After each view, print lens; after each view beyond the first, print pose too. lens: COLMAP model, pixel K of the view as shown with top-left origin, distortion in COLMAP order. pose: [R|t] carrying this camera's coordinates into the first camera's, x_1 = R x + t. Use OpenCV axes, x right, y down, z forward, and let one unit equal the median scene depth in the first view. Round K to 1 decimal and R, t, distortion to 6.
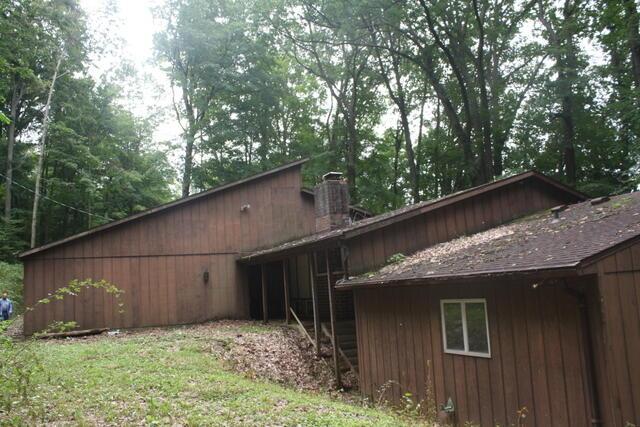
lens RADIAL K [[564.7, 0, 322.6], [0, 564.7, 209.0], [0, 0, 1]] dist [-0.149249, 0.132156]
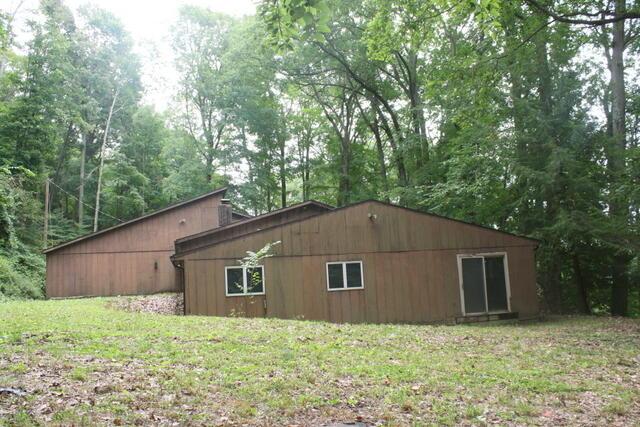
lens RADIAL K [[564.7, 0, 322.6], [0, 564.7, 209.0], [0, 0, 1]] dist [-0.149249, 0.132156]
pose [[0.985196, -0.014210, -0.170844, 0.529809], [0.015402, 0.999865, 0.005651, -0.040175], [0.170741, -0.008199, 0.985282, -0.473823]]
